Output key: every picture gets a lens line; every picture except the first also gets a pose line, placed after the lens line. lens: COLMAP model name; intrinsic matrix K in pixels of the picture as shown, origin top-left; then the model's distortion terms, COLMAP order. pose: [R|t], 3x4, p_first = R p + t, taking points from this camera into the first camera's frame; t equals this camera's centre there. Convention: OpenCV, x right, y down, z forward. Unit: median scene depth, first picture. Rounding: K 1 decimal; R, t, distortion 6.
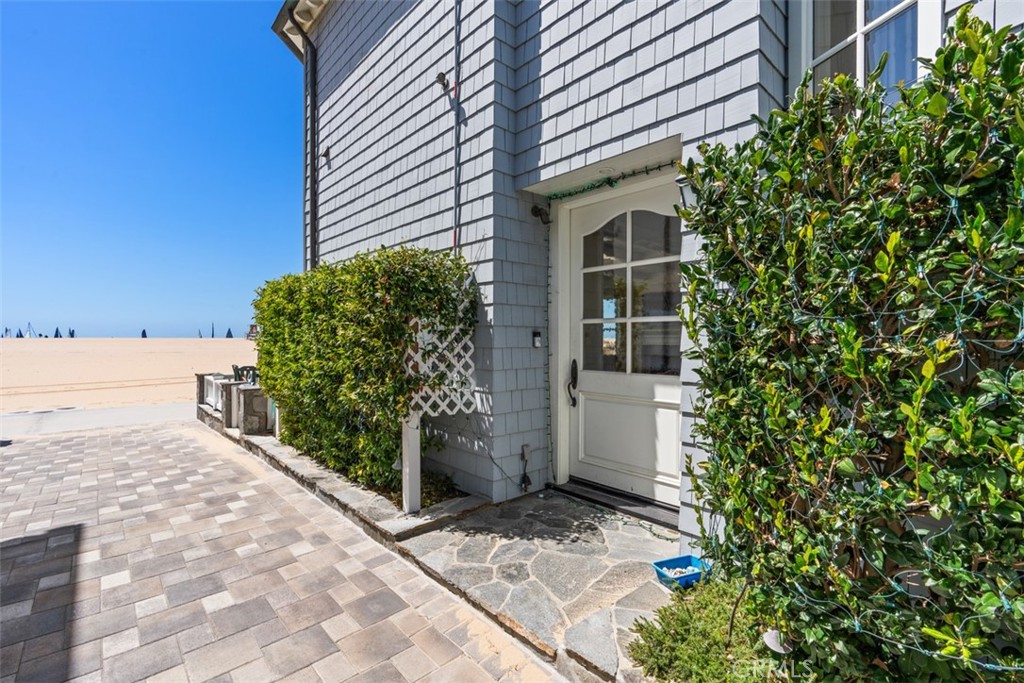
lens RADIAL K [[468.3, 0, 513.2], [0, 468.3, 339.1], [0, 0, 1]] dist [0.000204, 0.000943]
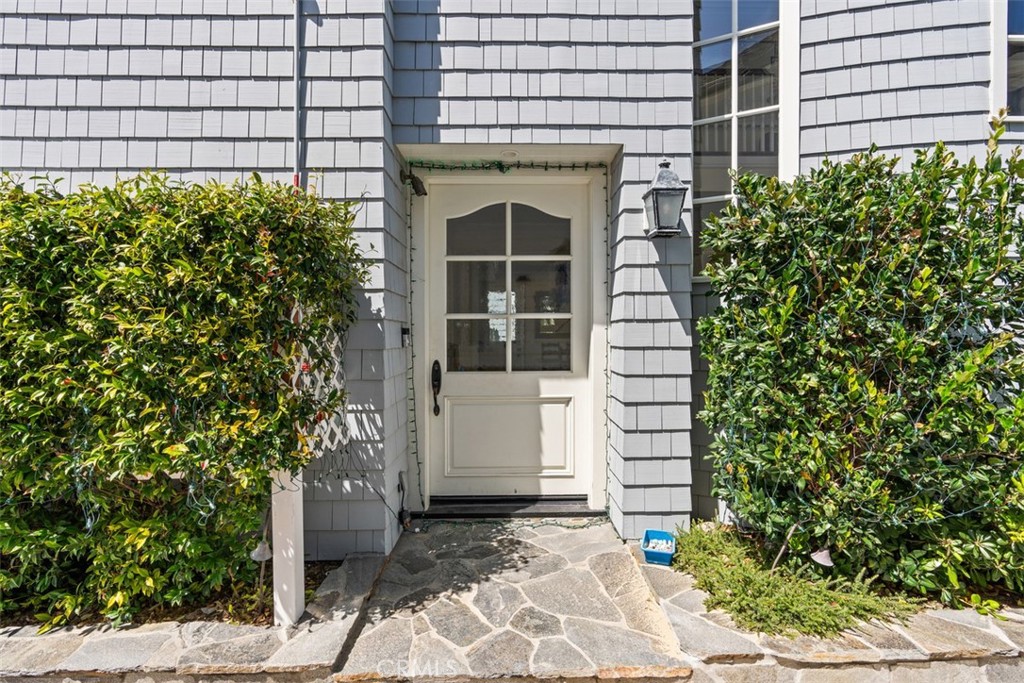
lens RADIAL K [[468.3, 0, 512.4], [0, 468.3, 338.7], [0, 0, 1]] dist [0.000204, 0.000943]
pose [[0.654318, -0.011760, 0.756128, -0.483582], [0.008272, 0.999931, 0.008394, -0.002280], [-0.756175, 0.000762, 0.654370, 0.375647]]
